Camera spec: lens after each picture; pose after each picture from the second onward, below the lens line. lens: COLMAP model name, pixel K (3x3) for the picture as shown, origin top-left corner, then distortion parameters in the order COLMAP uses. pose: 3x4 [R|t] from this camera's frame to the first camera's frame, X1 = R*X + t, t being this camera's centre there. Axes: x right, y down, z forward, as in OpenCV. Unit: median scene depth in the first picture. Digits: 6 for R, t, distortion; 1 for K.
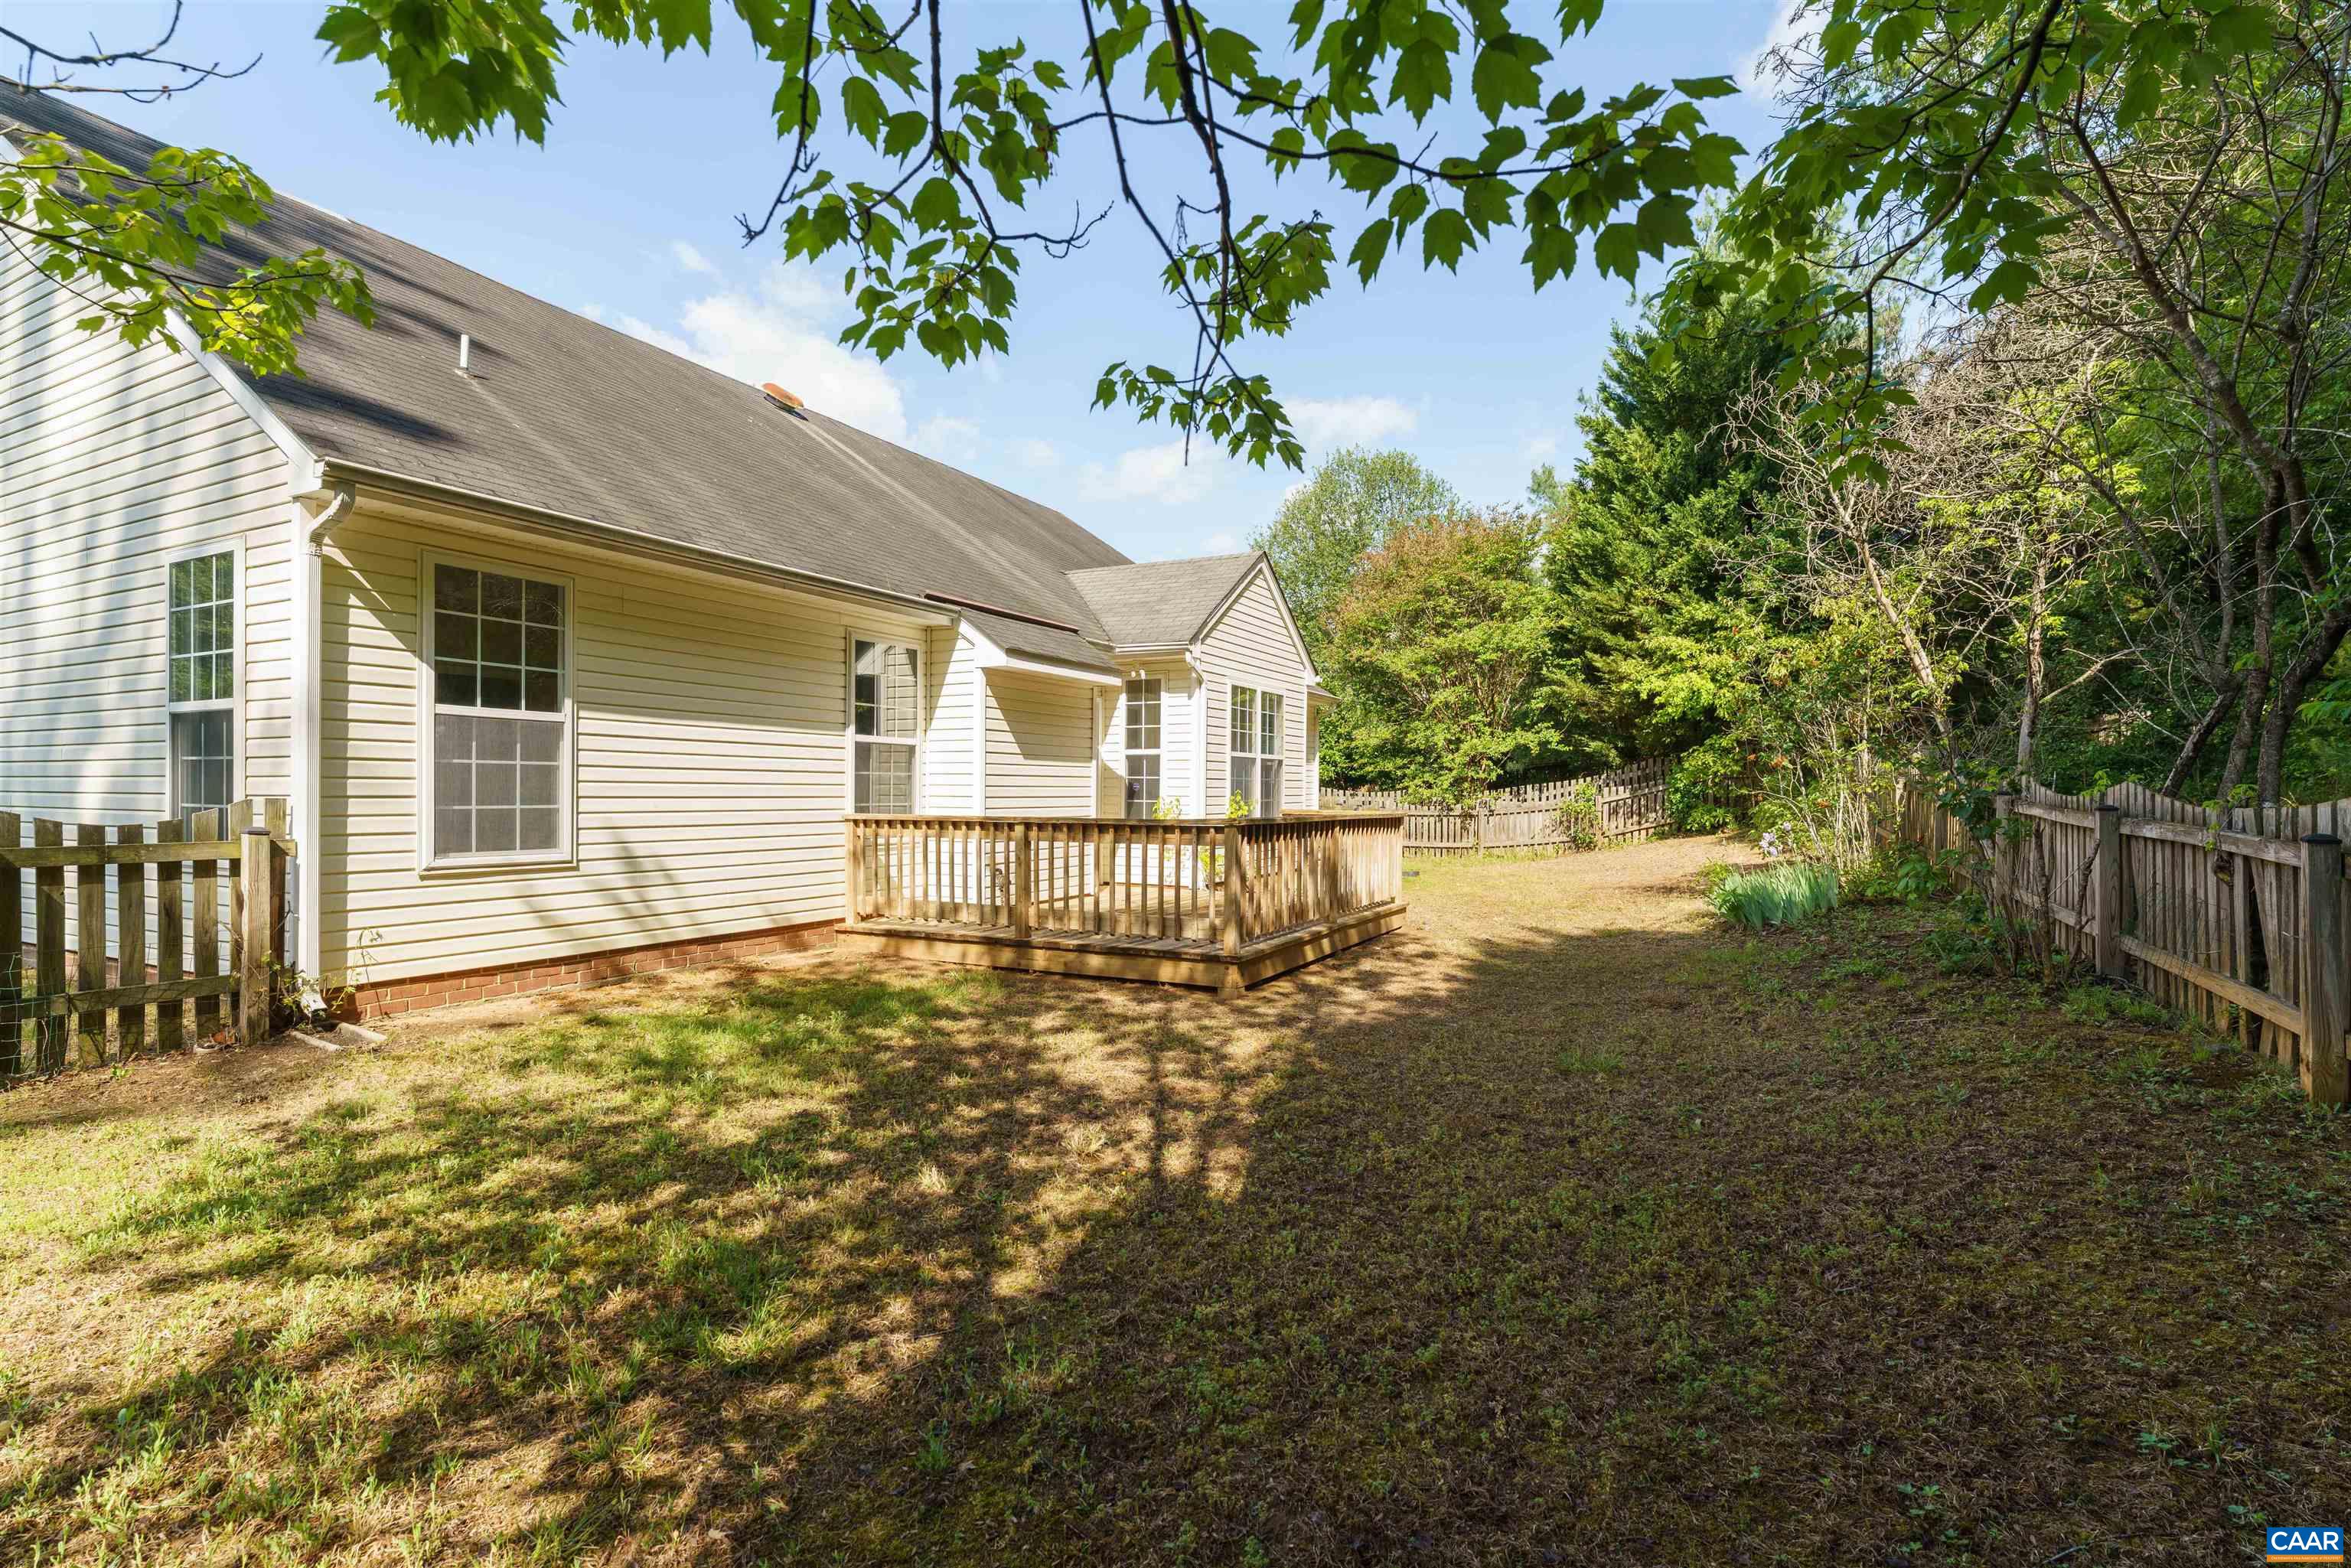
lens RADIAL K [[1076.7, 0, 1175.5], [0, 1076.7, 784.0], [0, 0, 1]] dist [0.003596, 0.000669]
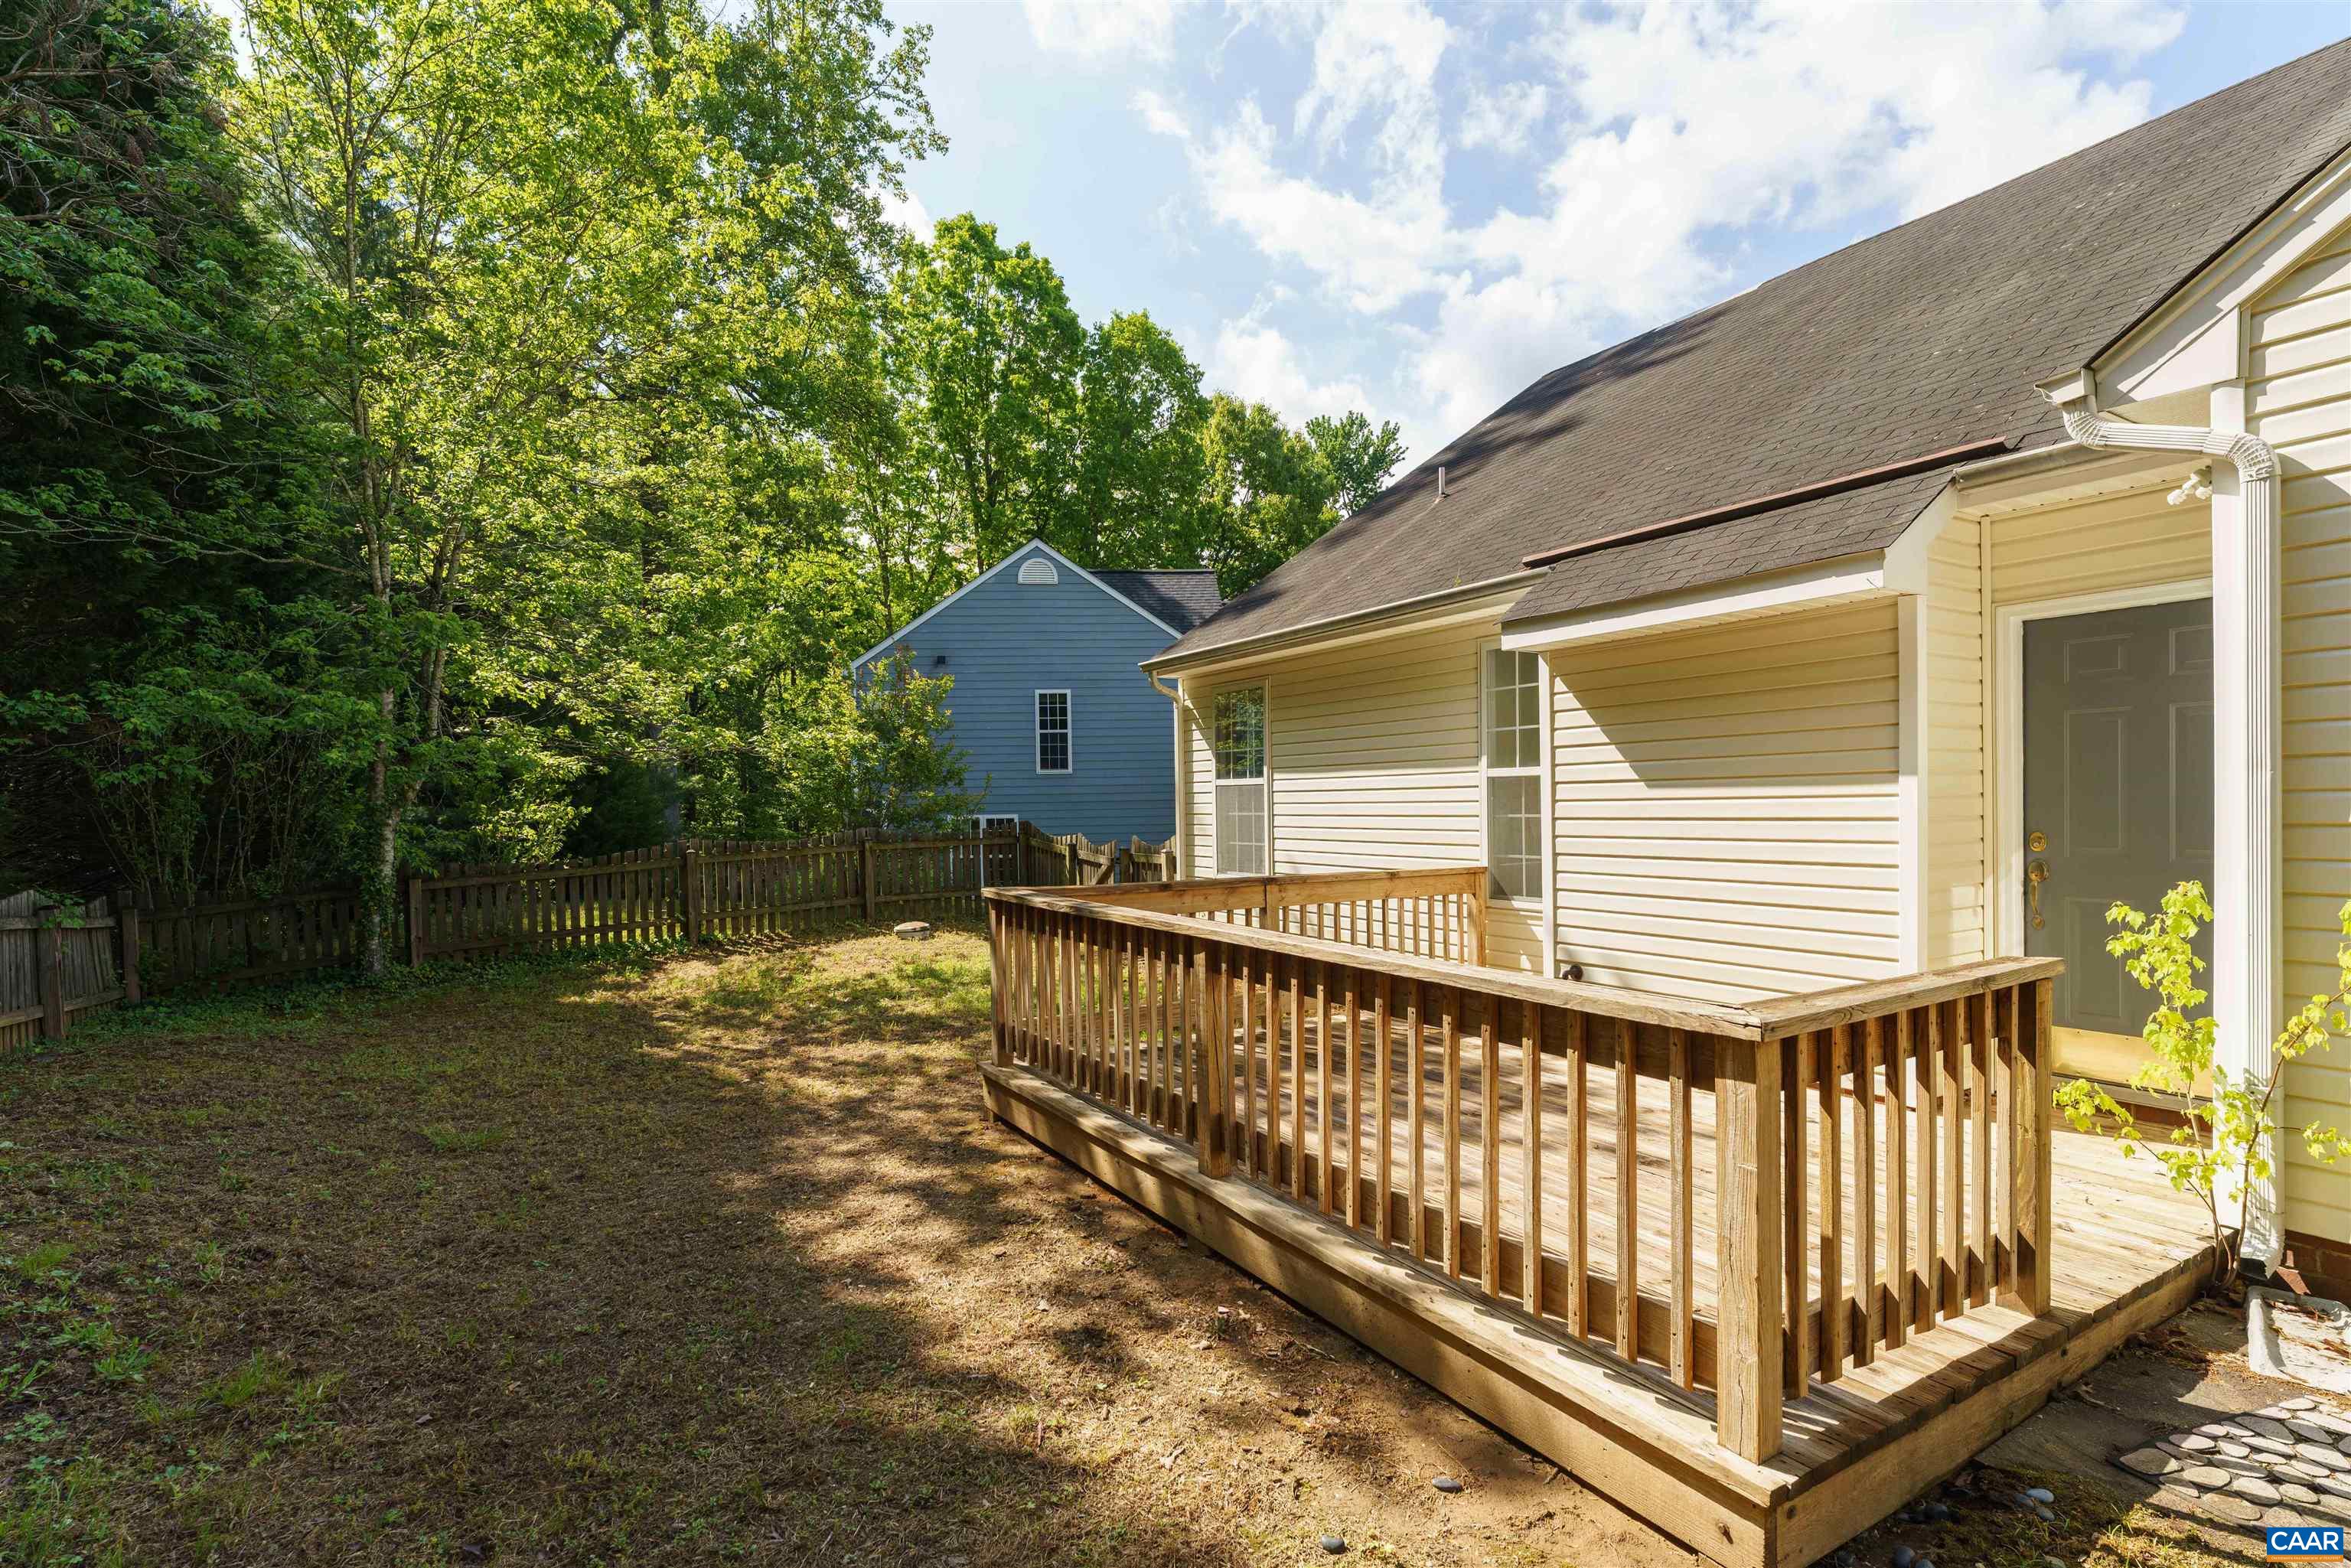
lens RADIAL K [[1101.2, 0, 1181.4], [0, 1101.2, 823.7], [0, 0, 1]] dist [0.015196, 0.000654]
pose [[-0.508116, 0.015383, -0.861151, 0.694777], [0.015560, 0.999841, 0.008679, -0.020150], [0.861148, -0.008990, -0.508275, 1.593796]]
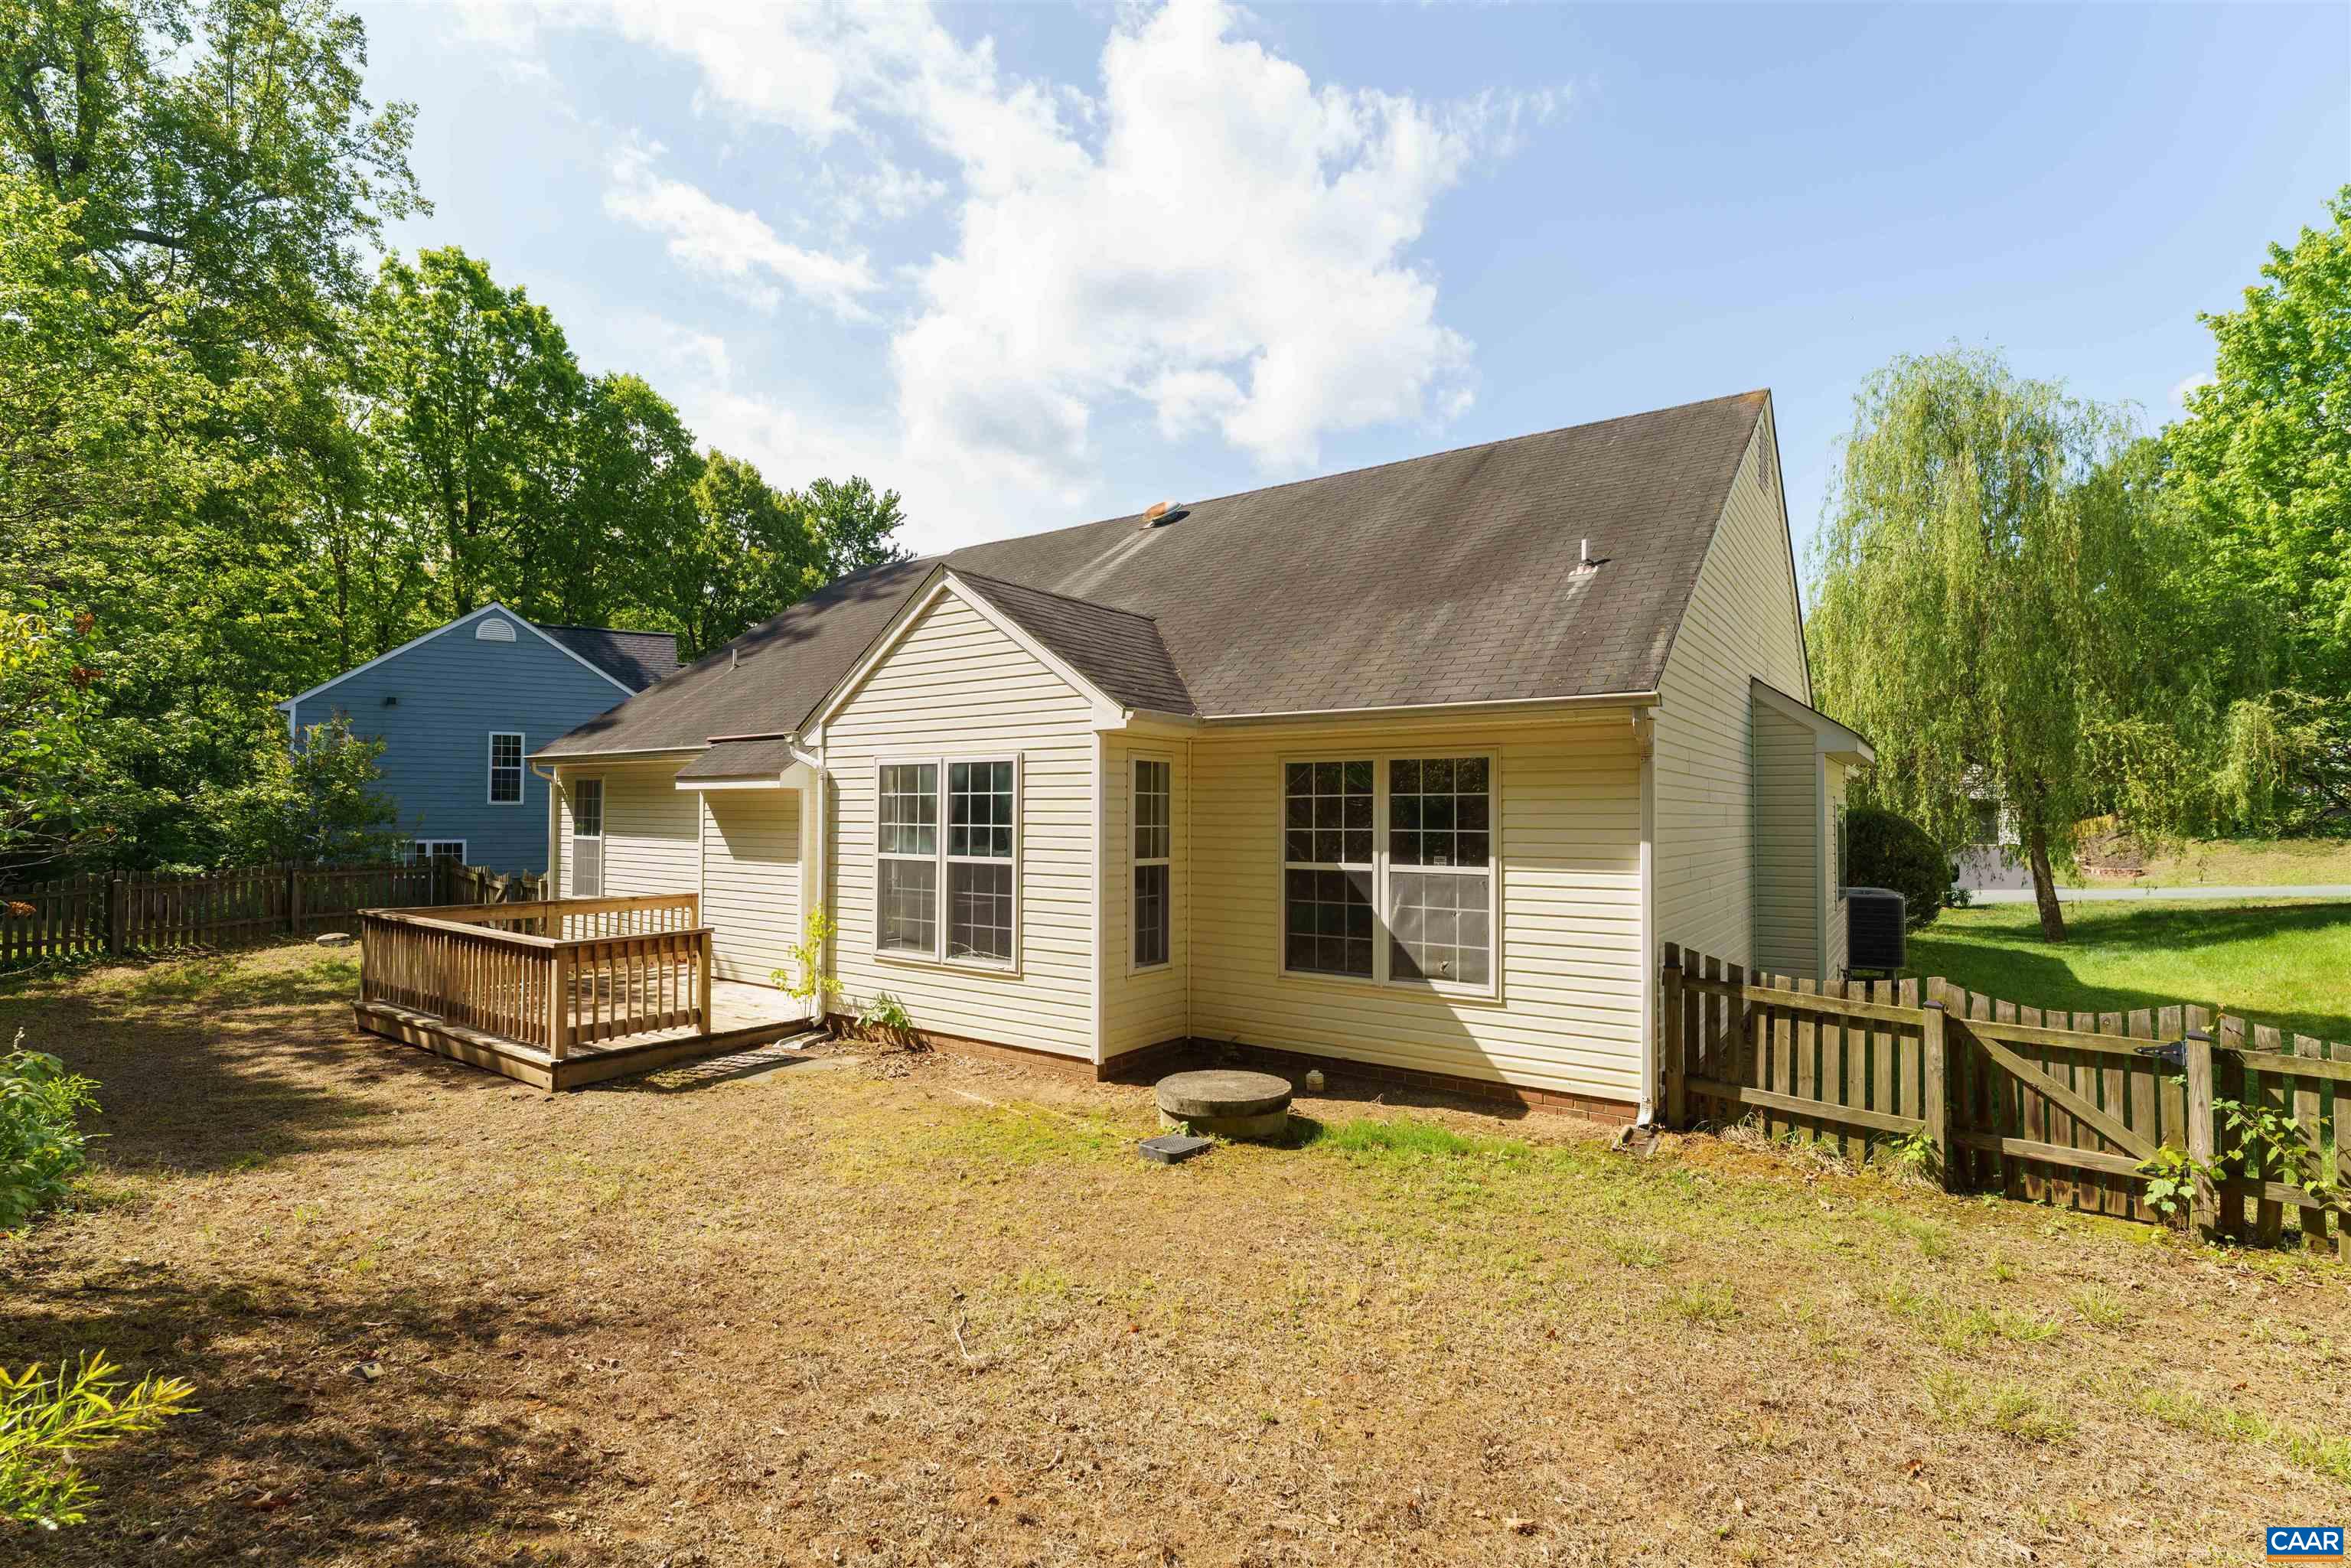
lens RADIAL K [[1076.7, 0, 1175.5], [0, 1076.7, 784.0], [0, 0, 1]] dist [0.003596, 0.000669]
pose [[-0.136386, -0.035647, -0.990014, 1.450023], [-0.002325, 0.999361, -0.035664, -0.095566], [0.990653, -0.002562, -0.136382, 2.430157]]
